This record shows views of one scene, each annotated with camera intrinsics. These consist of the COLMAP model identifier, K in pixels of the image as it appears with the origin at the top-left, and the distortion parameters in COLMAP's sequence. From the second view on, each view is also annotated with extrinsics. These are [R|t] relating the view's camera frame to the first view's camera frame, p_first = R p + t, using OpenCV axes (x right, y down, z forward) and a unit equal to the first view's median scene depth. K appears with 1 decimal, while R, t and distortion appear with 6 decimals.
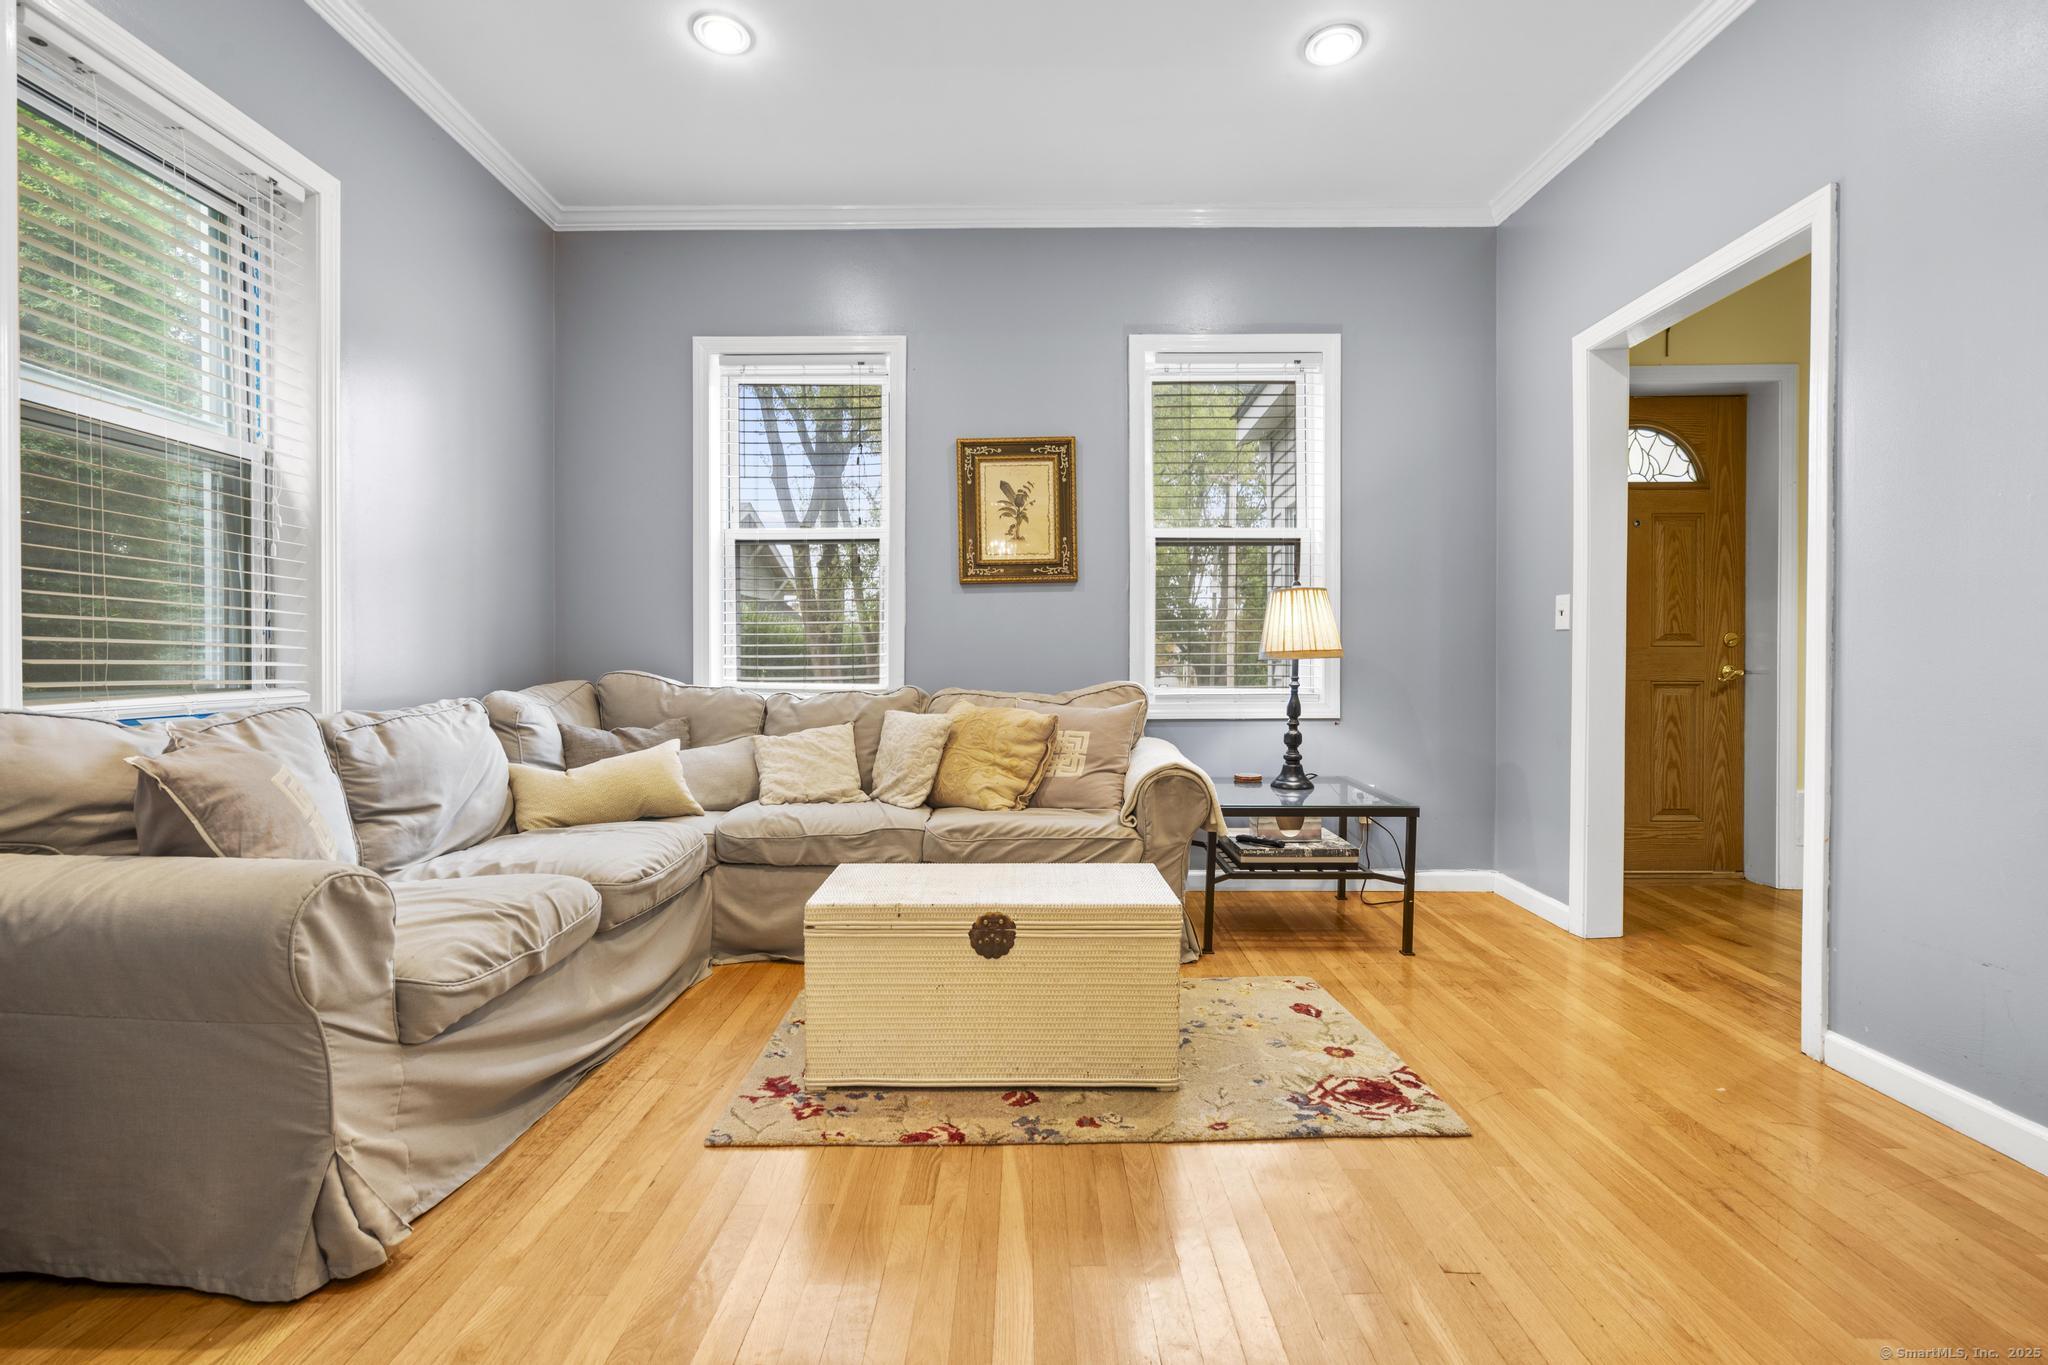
lens RADIAL K [[922.6, 0, 1027.3], [0, 922.6, 679.8], [0, 0, 1]] dist [-0.000178, 0.000853]
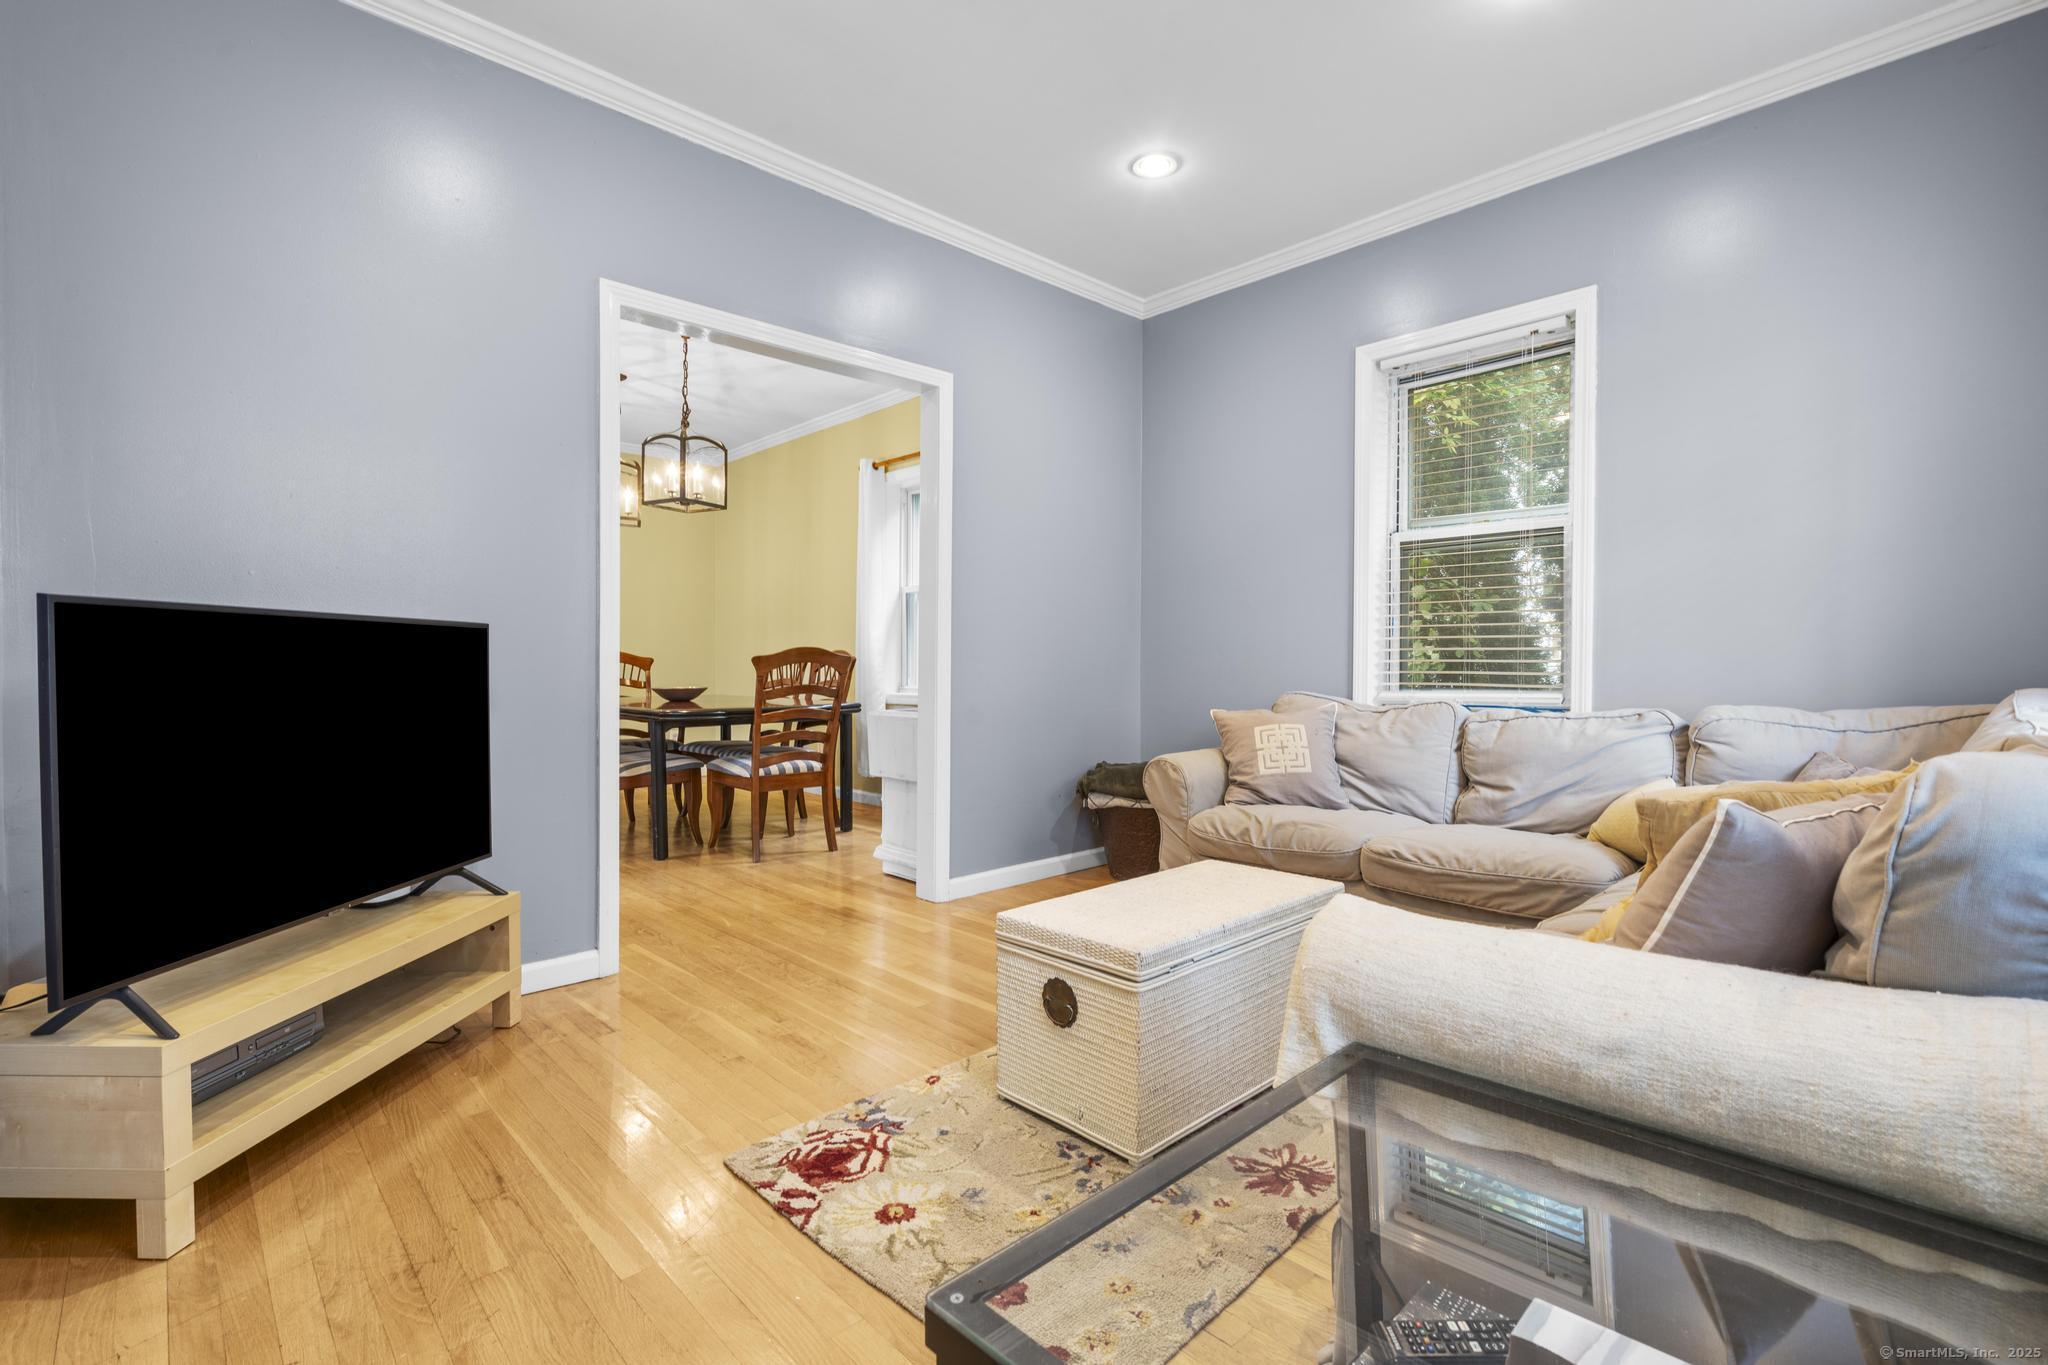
lens RADIAL K [[922.6, 0, 1030.7], [0, 922.6, 675.7], [0, 0, 1]] dist [-0.000178, 0.000853]
pose [[-0.723636, 0.003791, -0.690172, 0.839553], [-0.007905, 0.999874, 0.013780, -0.034412], [0.690137, 0.015427, -0.723515, 1.757738]]
